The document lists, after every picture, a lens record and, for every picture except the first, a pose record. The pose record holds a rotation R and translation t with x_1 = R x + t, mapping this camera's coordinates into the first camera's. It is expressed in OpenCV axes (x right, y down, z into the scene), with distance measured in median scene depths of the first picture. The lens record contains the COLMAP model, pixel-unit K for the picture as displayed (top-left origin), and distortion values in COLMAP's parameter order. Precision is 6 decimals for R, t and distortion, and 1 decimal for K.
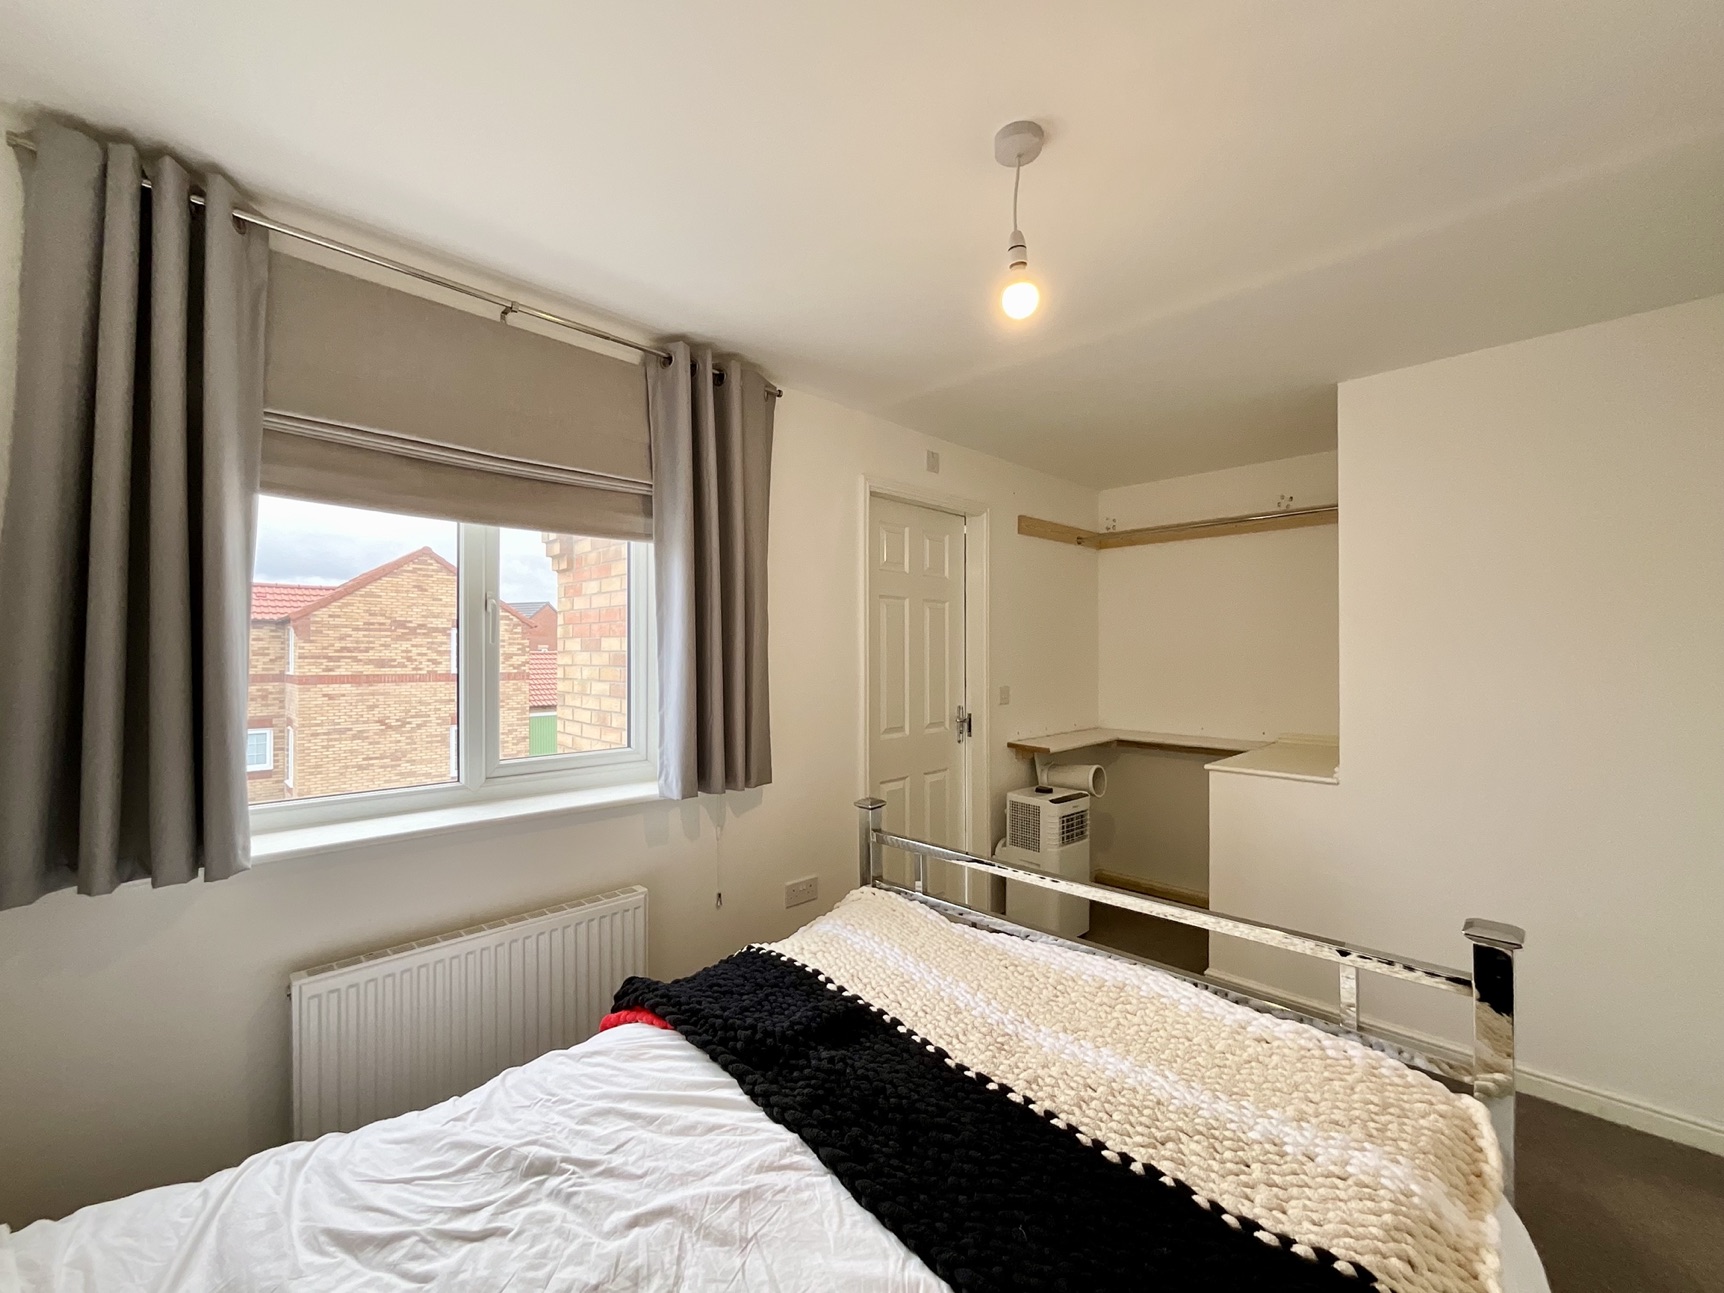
lens RADIAL K [[700.7, 0, 861.4], [0, 700.7, 646.7], [0, 0, 1]] dist [0.001043, -0.002293]
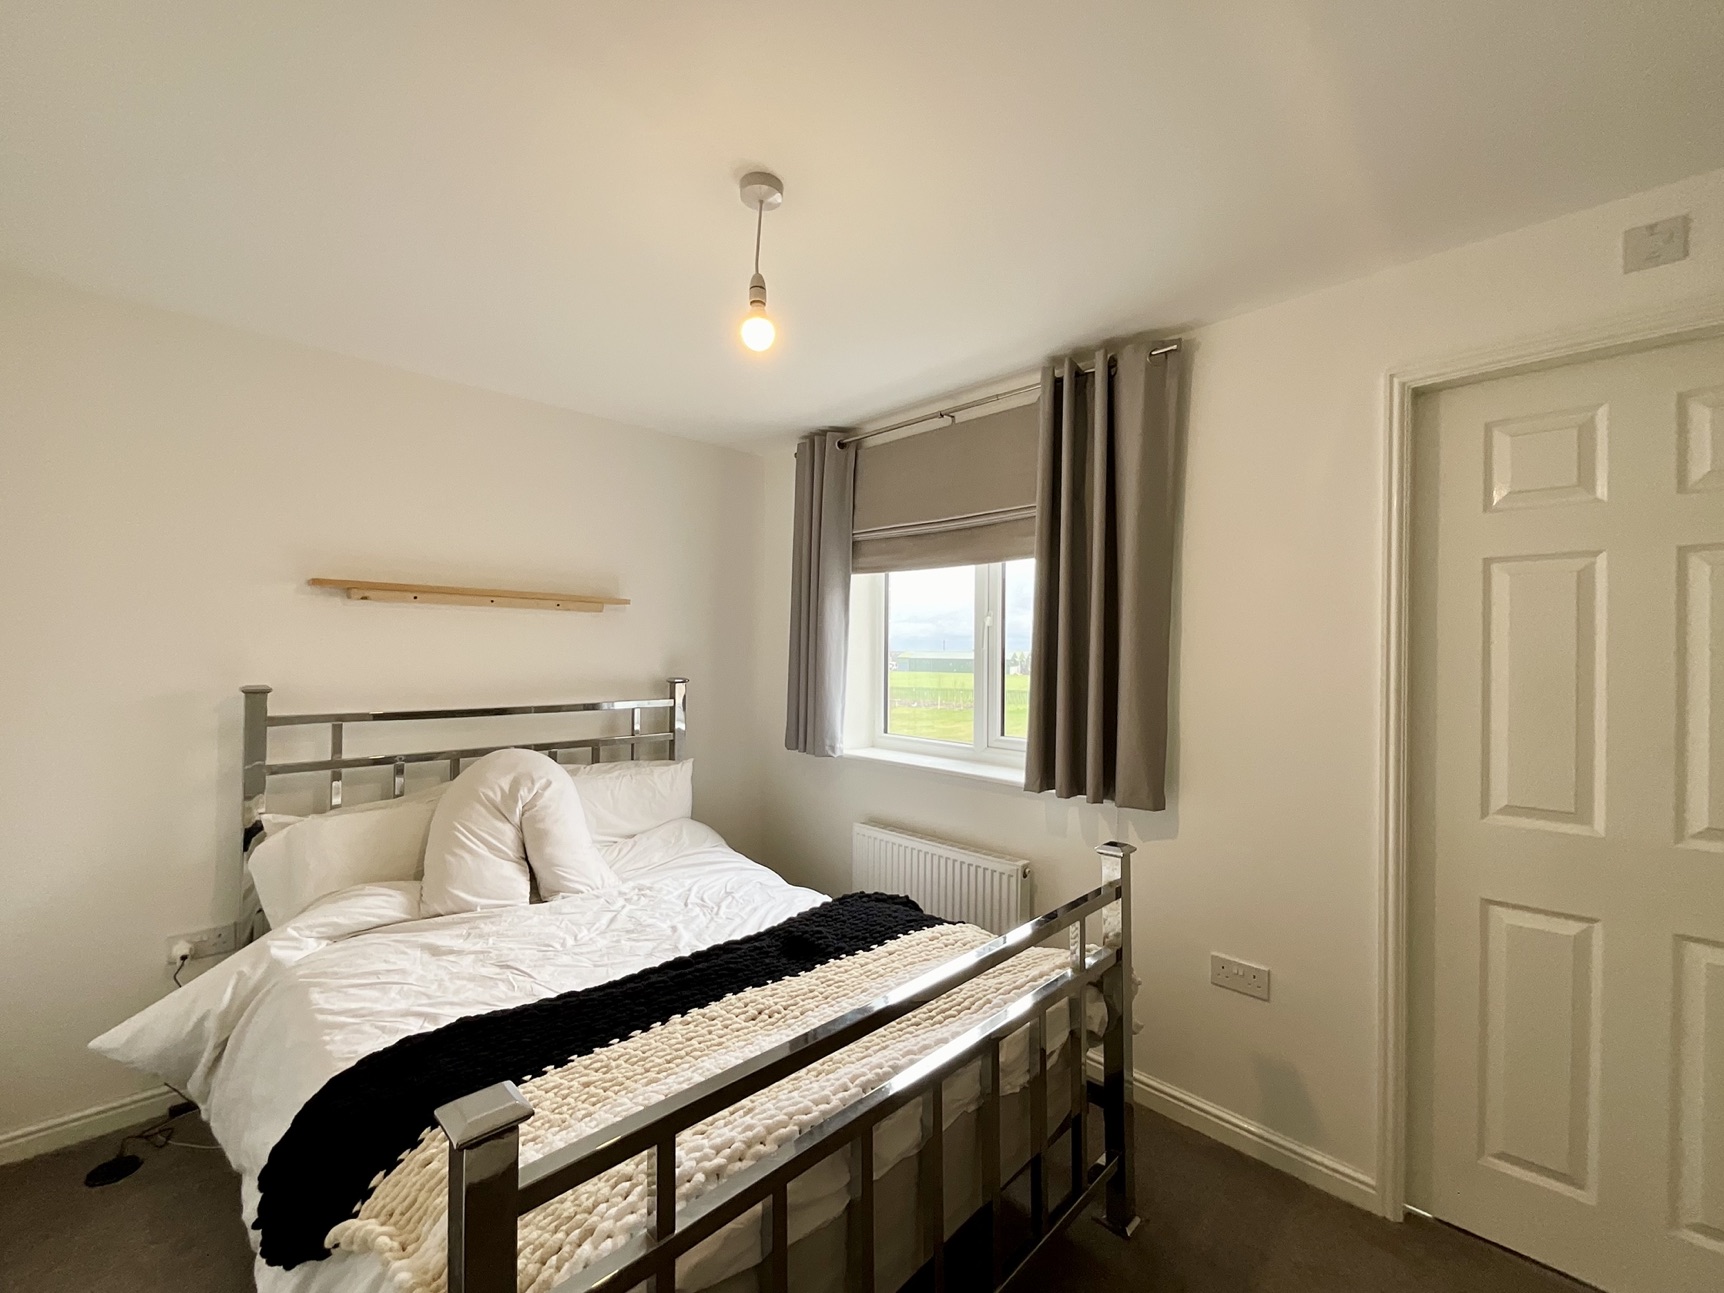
lens RADIAL K [[700.7, 0, 861.2], [0, 700.7, 651.7], [0, 0, 1]] dist [0.001043, -0.002293]
pose [[0.002473, -0.003438, -0.999991, 0.863700], [-0.006694, 0.999972, -0.003454, 0.007205], [0.999975, 0.006702, 0.002450, 0.765957]]
